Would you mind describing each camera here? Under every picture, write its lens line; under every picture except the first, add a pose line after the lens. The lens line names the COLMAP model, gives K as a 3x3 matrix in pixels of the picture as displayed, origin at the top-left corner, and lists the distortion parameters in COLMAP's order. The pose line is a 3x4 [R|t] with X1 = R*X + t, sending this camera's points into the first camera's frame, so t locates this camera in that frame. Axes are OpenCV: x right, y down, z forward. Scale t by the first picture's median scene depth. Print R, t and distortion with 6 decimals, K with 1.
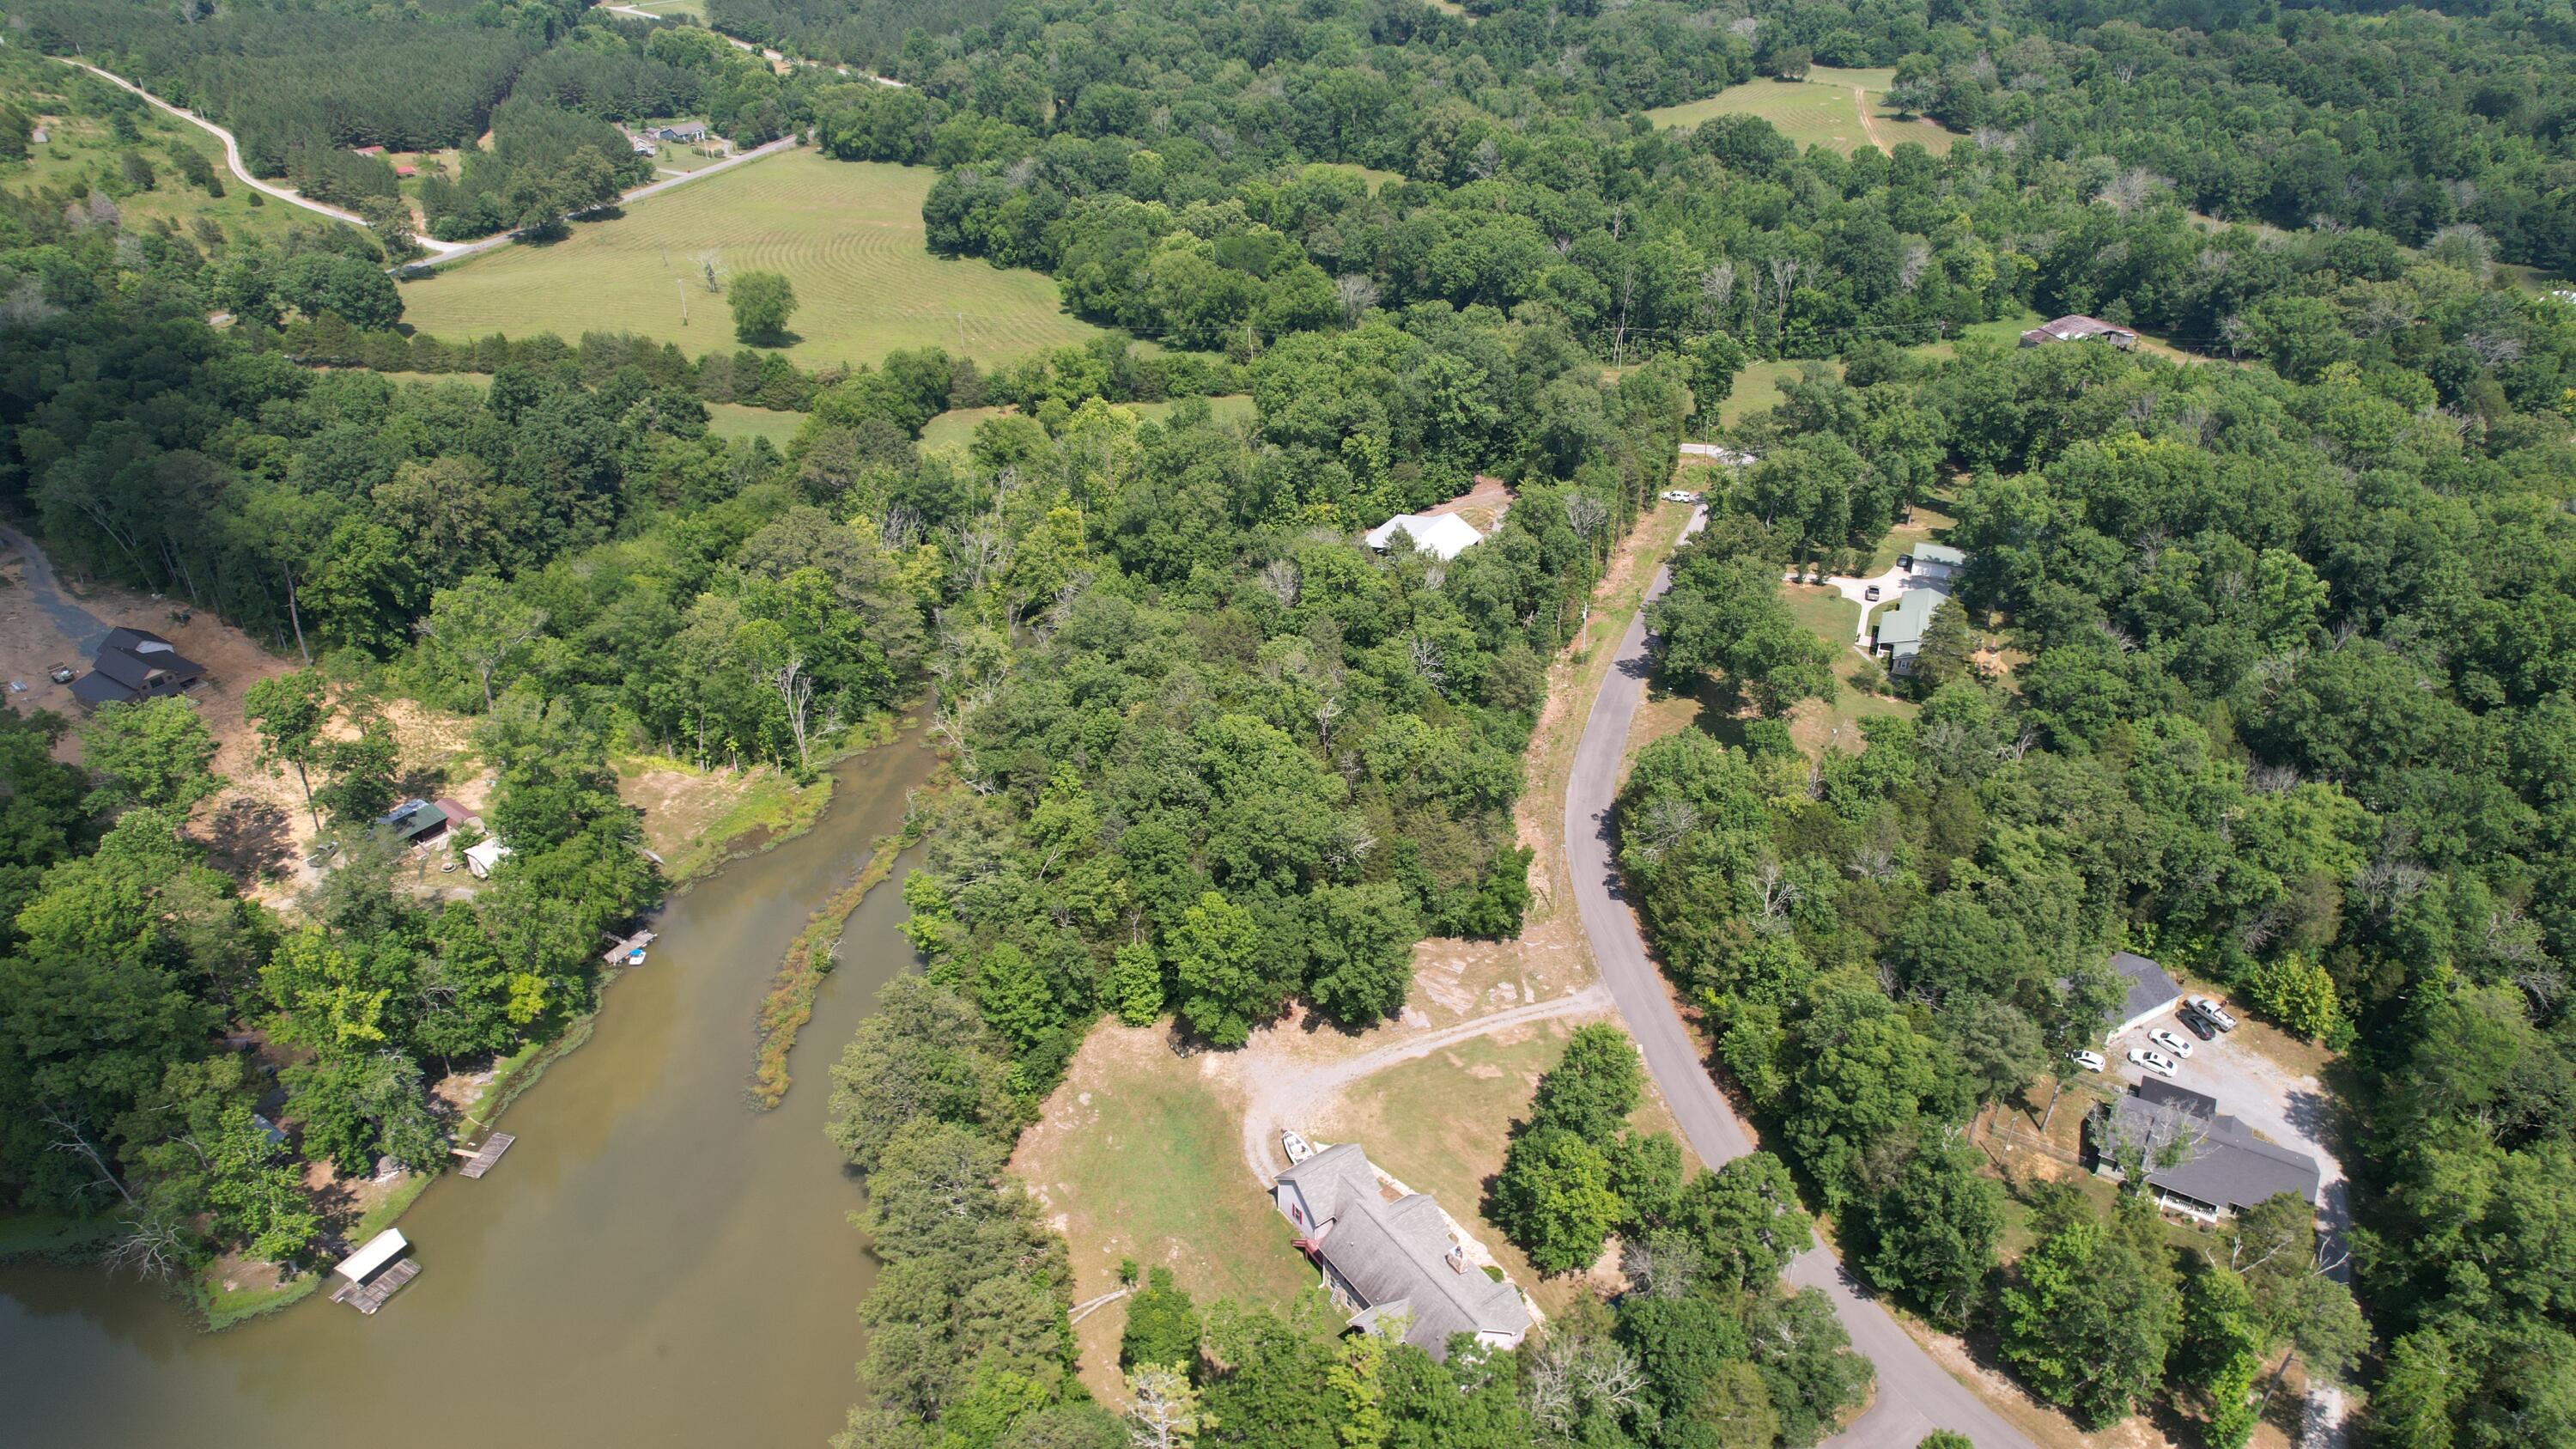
lens RADIAL K [[1649.1, 0, 1301.9], [0, 1649.1, 717.2], [0, 0, 1]] dist [-0.079340, 0.071732]
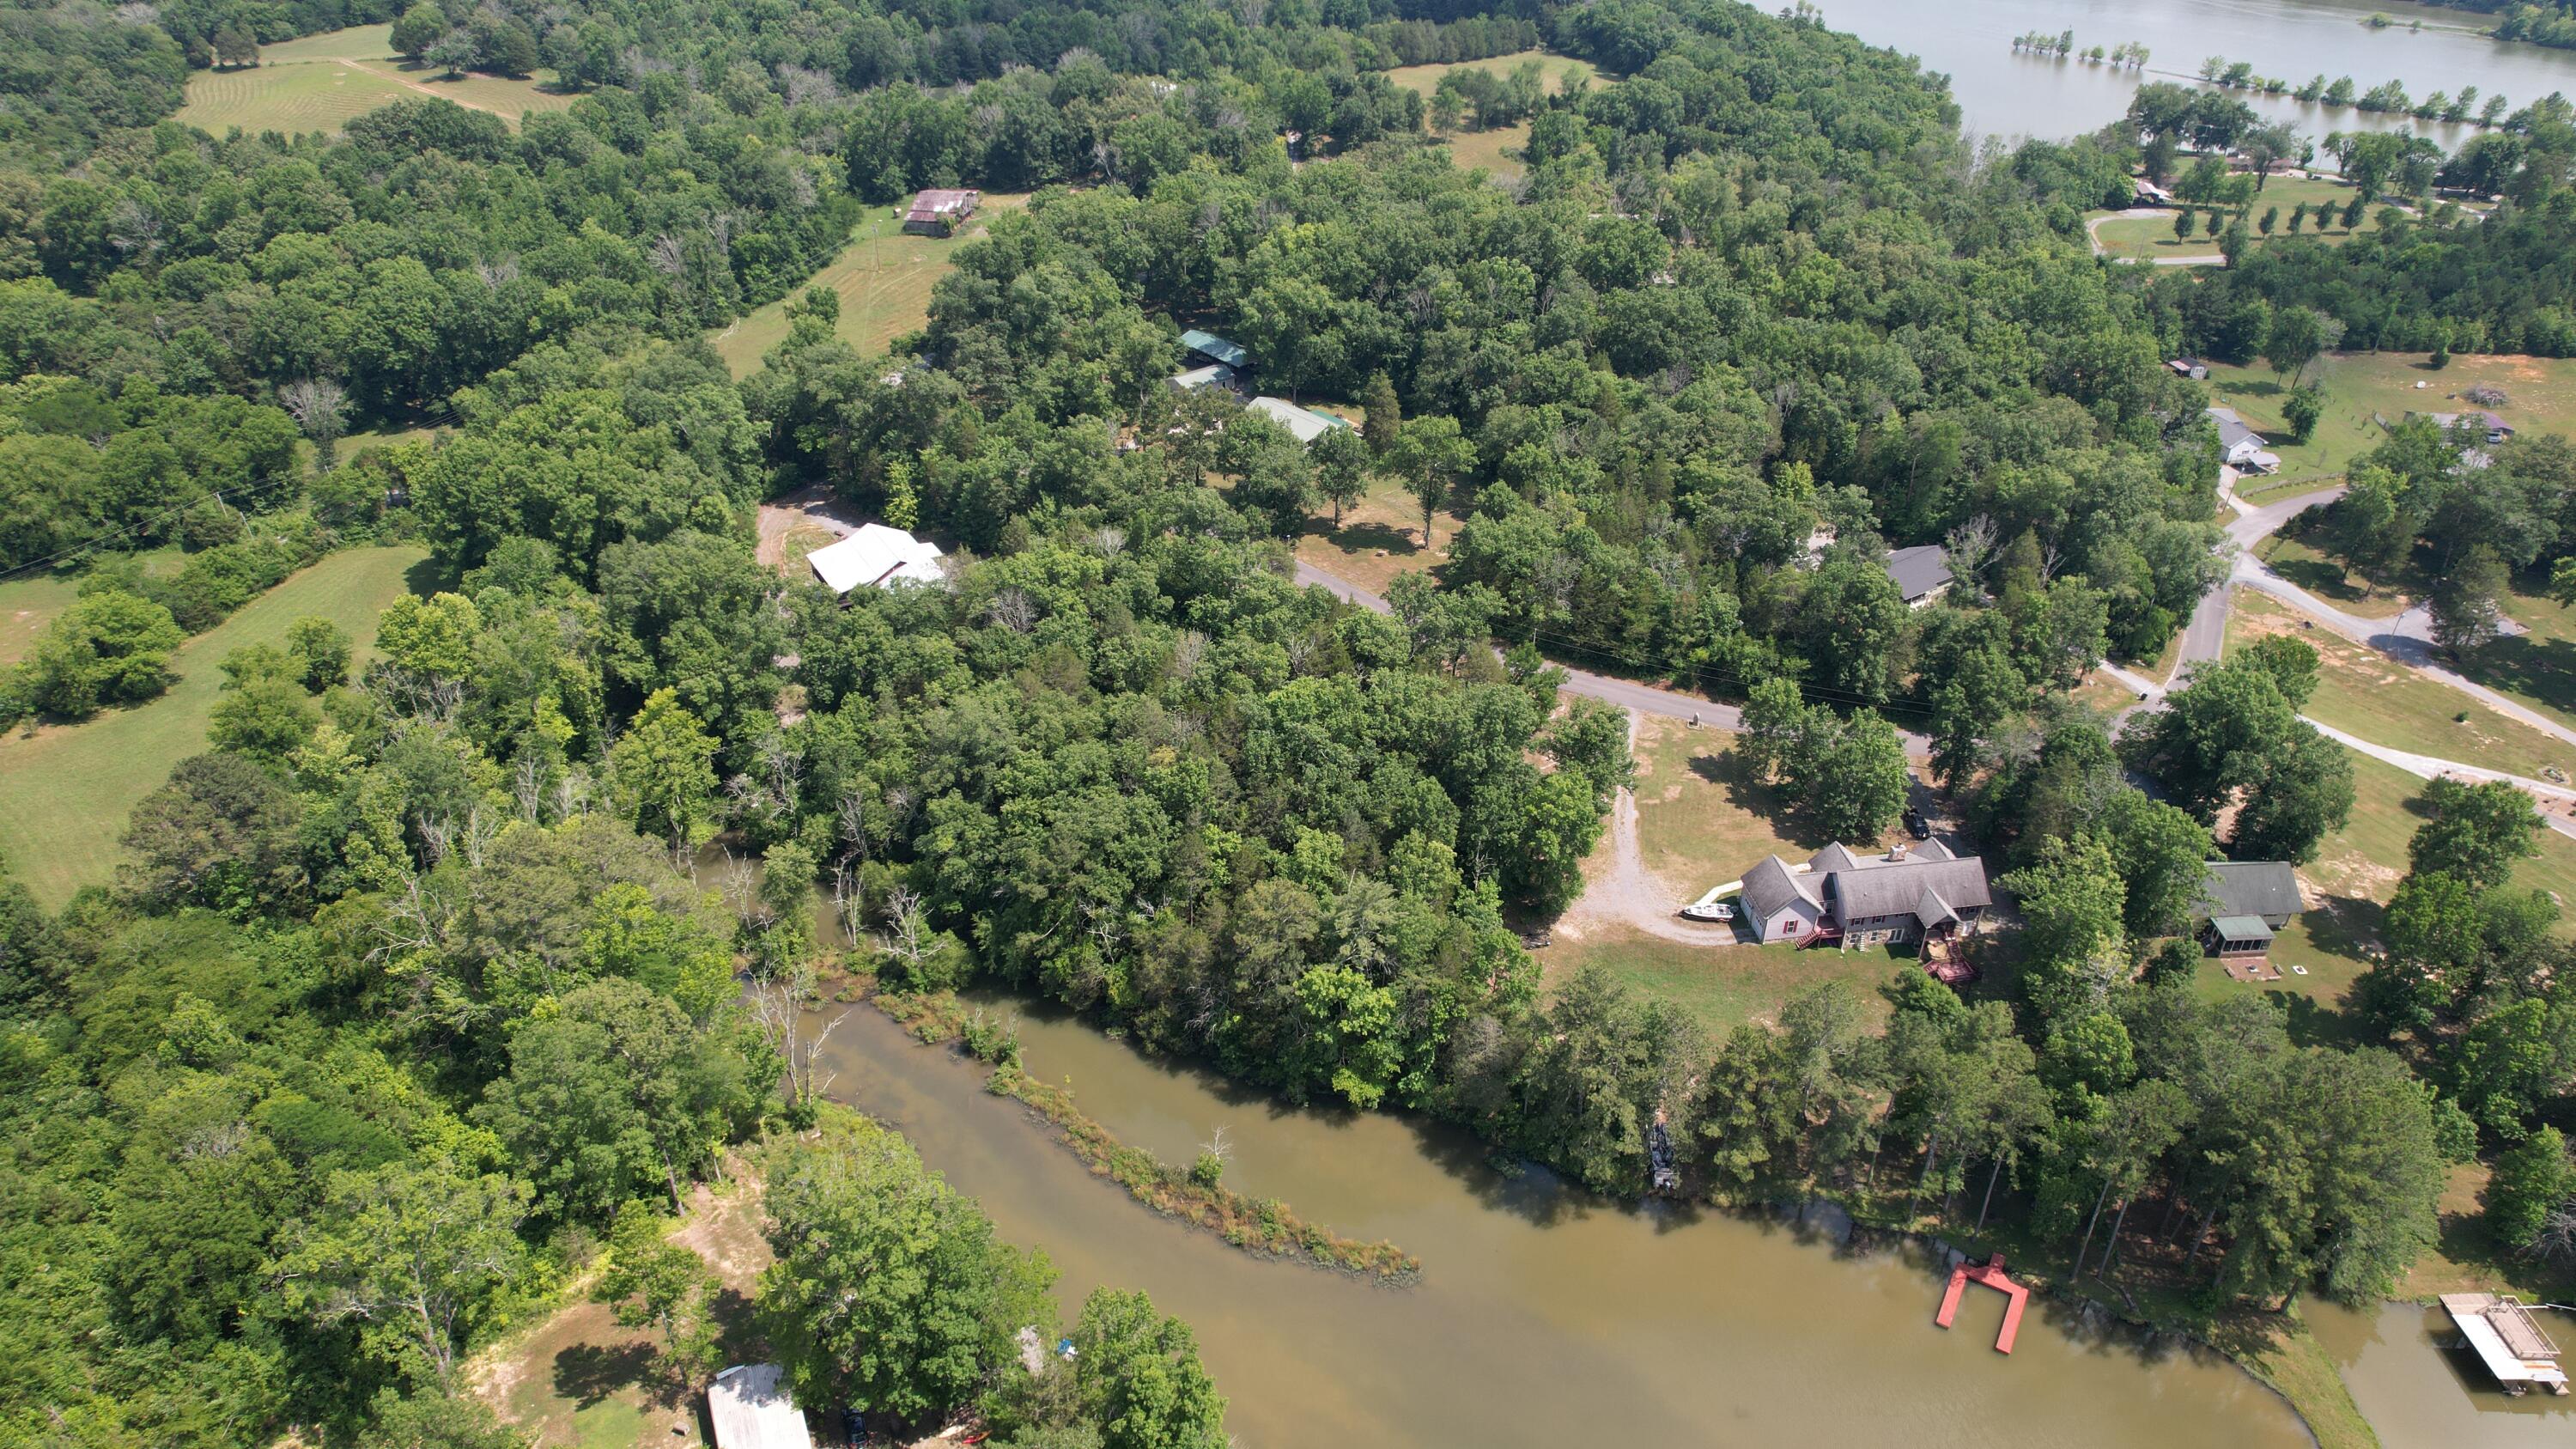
lens RADIAL K [[1649.1, 0, 1306.5], [0, 1649.1, 714.4], [0, 0, 1]] dist [-0.079340, 0.071732]
pose [[0.450028, -0.482431, 0.751489, -0.539677], [0.453611, 0.848363, 0.272977, -0.173032], [-0.769228, 0.218036, 0.600623, 0.282788]]
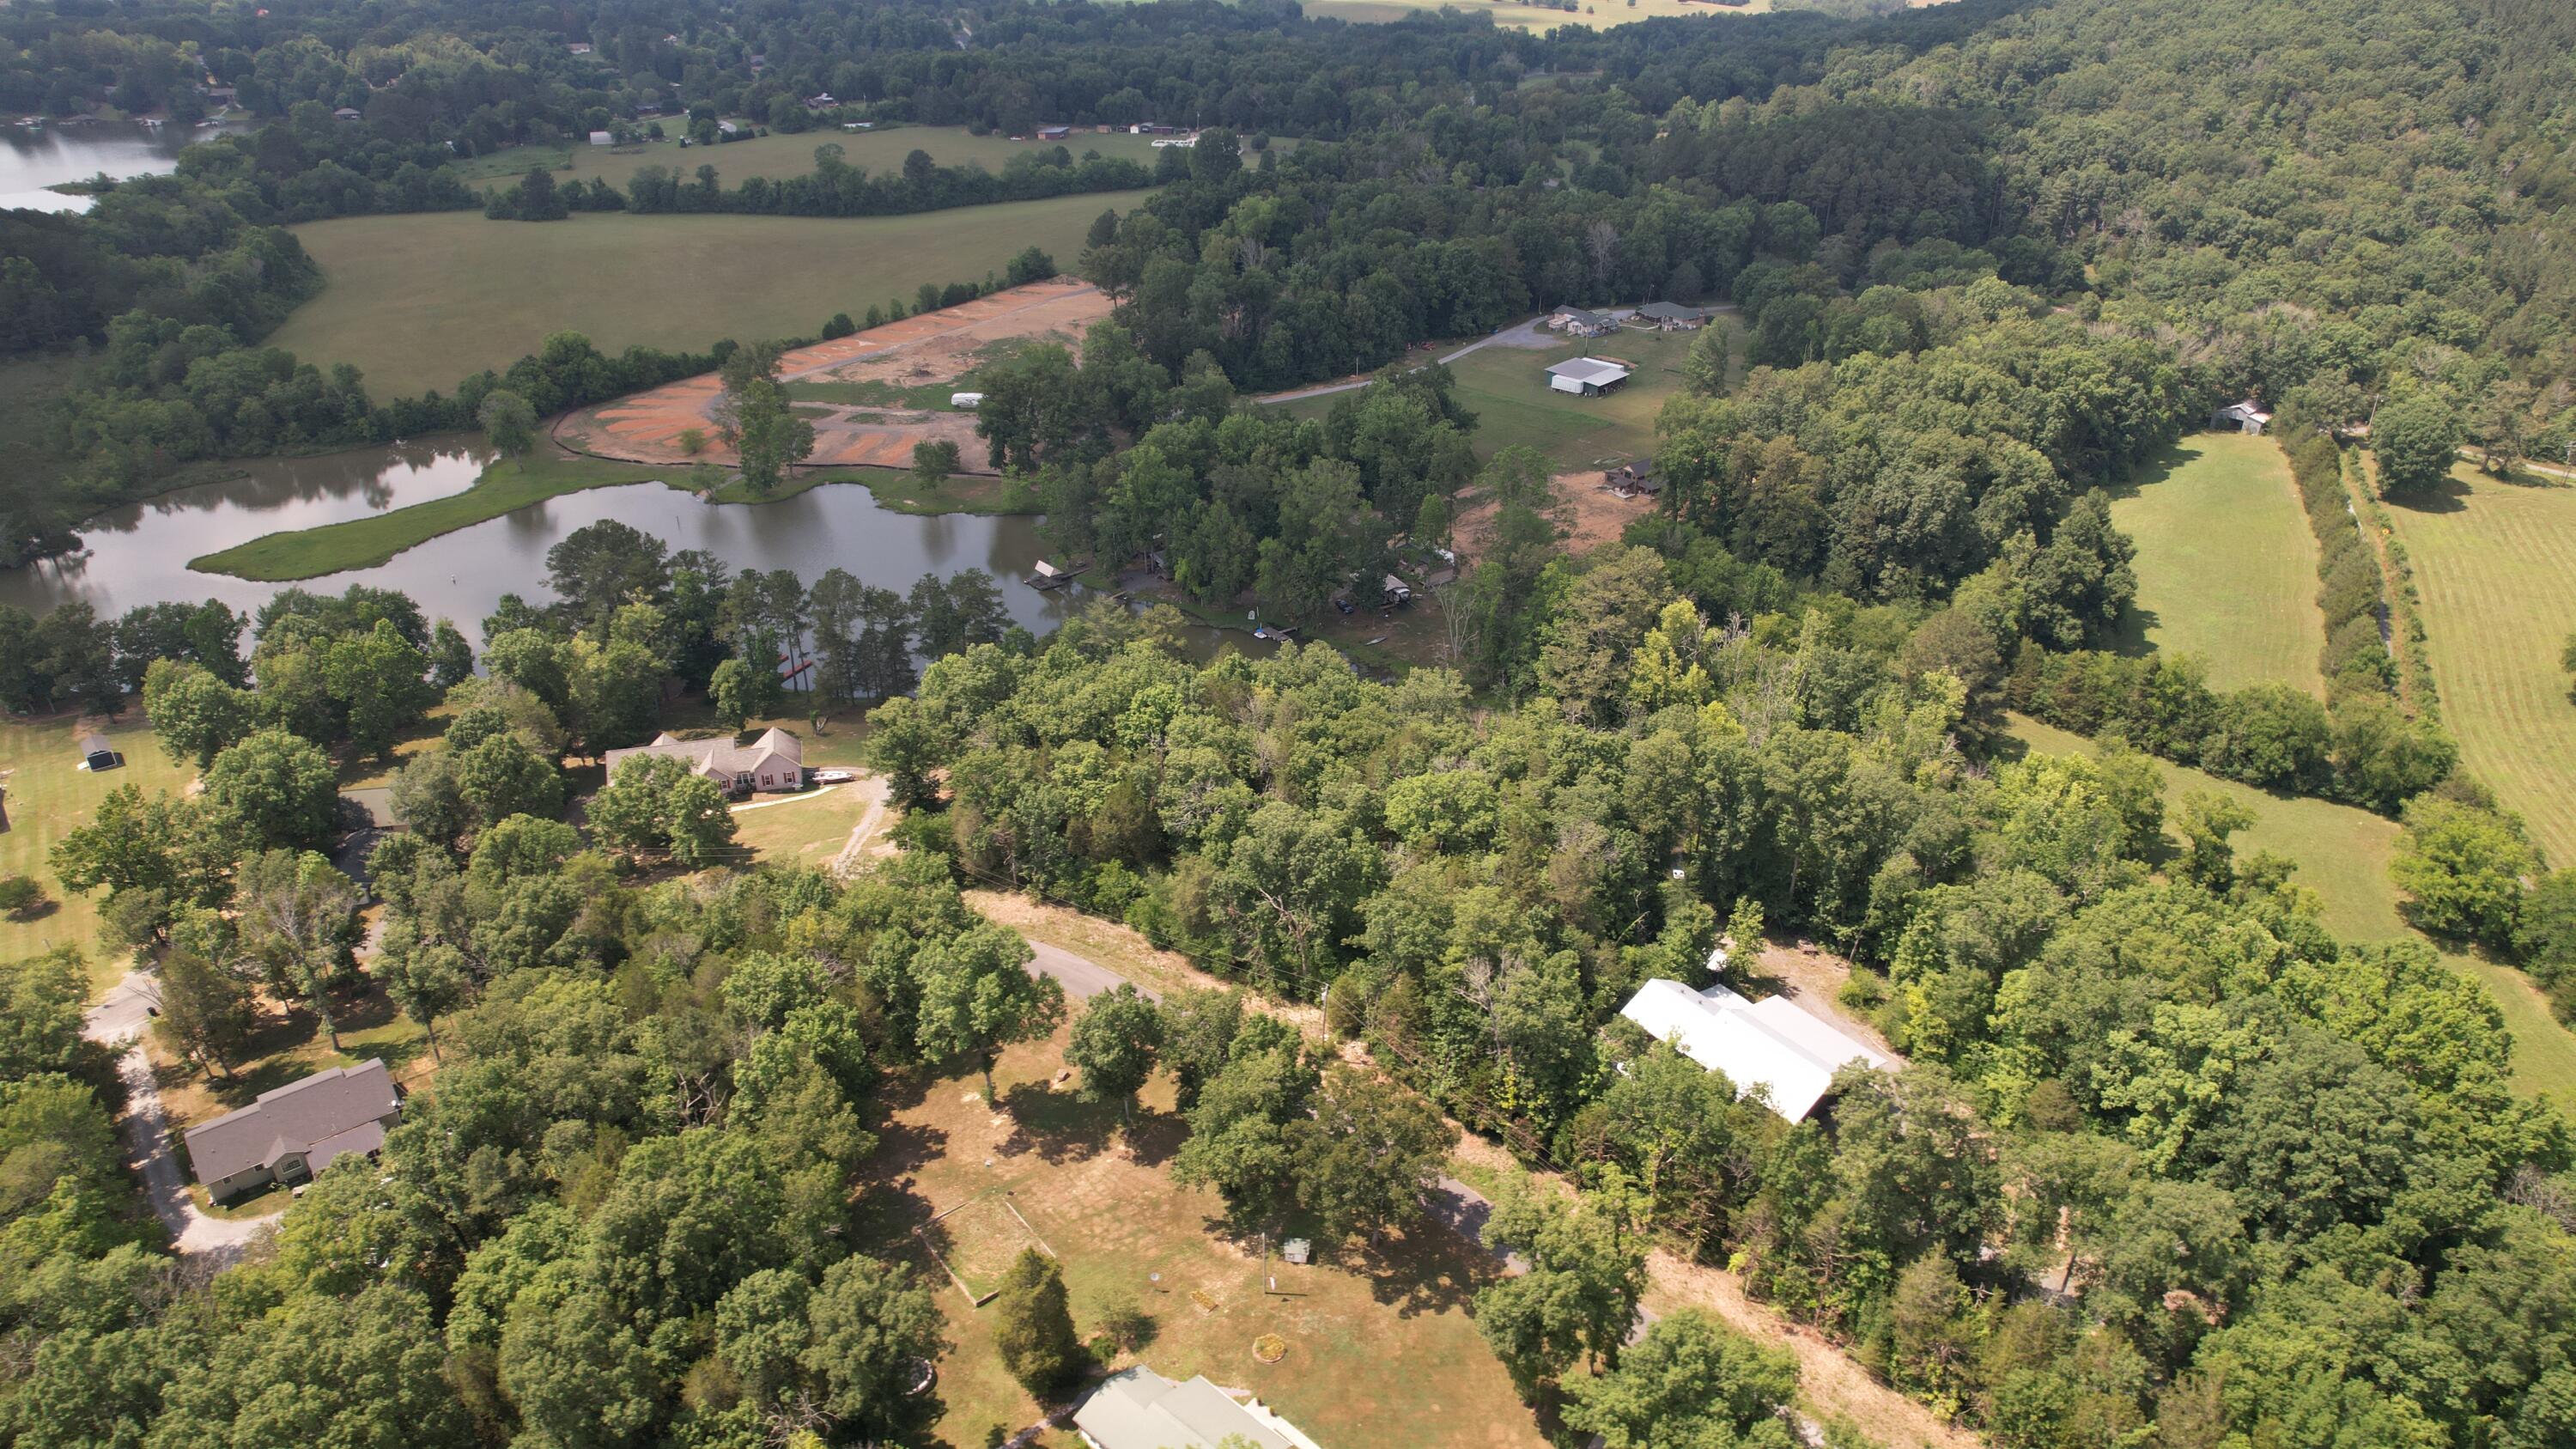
lens RADIAL K [[1649.1, 0, 1303.2], [0, 1649.1, 725.2], [0, 0, 1]] dist [-0.079340, 0.071732]
pose [[-0.343713, 0.430148, -0.834766, 0.612686], [-0.489087, 0.676849, 0.550155, -0.453015], [0.801658, 0.597368, -0.022262, 0.775828]]
